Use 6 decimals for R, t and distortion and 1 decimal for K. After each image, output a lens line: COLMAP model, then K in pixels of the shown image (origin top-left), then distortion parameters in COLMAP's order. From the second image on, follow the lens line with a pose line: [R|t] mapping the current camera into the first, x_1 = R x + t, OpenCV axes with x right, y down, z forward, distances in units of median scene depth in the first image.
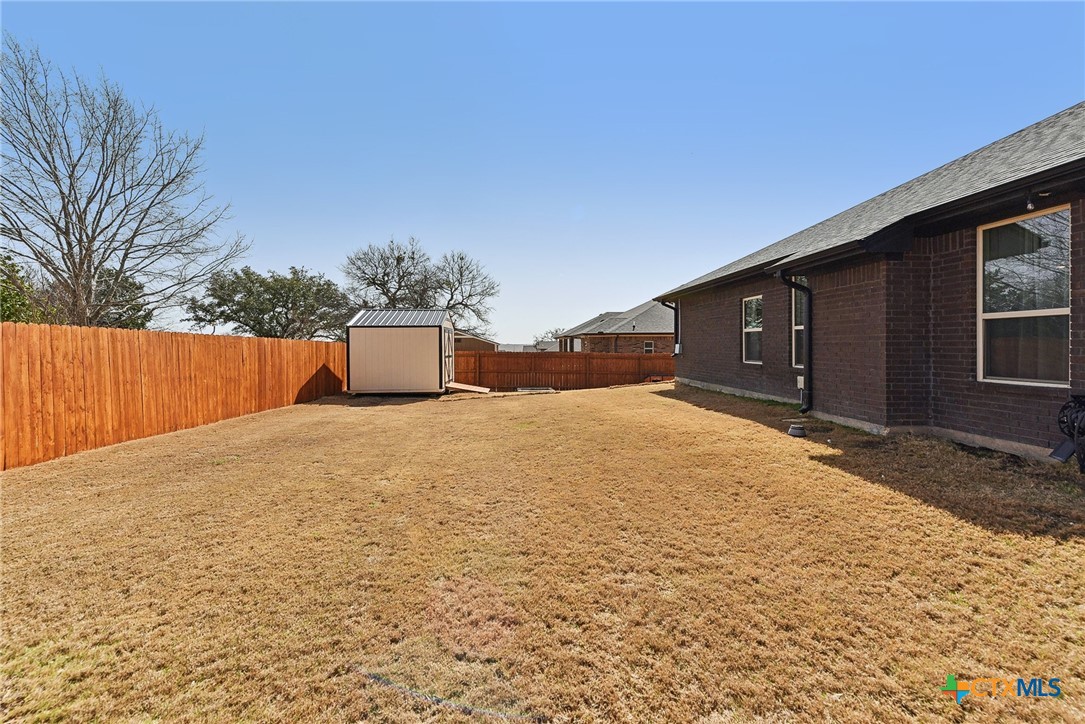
lens RADIAL K [[428.2, 0, 541.4], [0, 428.2, 355.5], [0, 0, 1]] dist [0.001257, 0.000048]
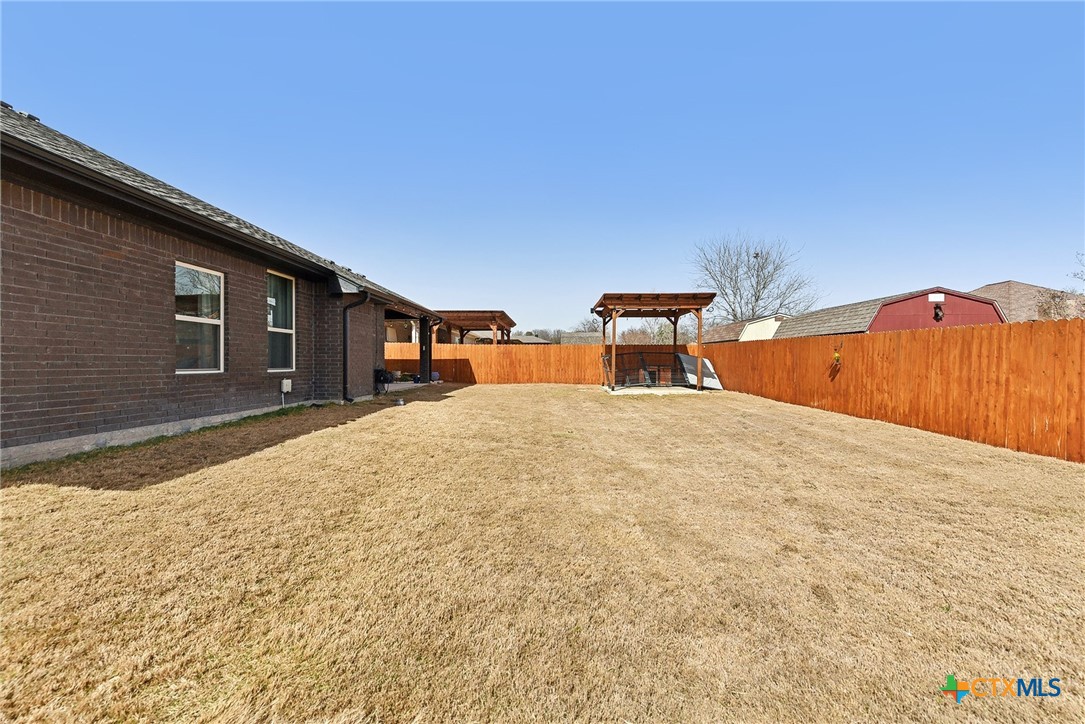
lens RADIAL K [[428.2, 0, 543.3], [0, 428.2, 363.5], [0, 0, 1]] dist [0.001257, 0.000048]
pose [[-0.997687, 0.008750, 0.067406, -0.062945], [0.010578, 0.999585, 0.026803, -0.009188], [-0.067144, 0.027454, -0.997366, 1.951683]]
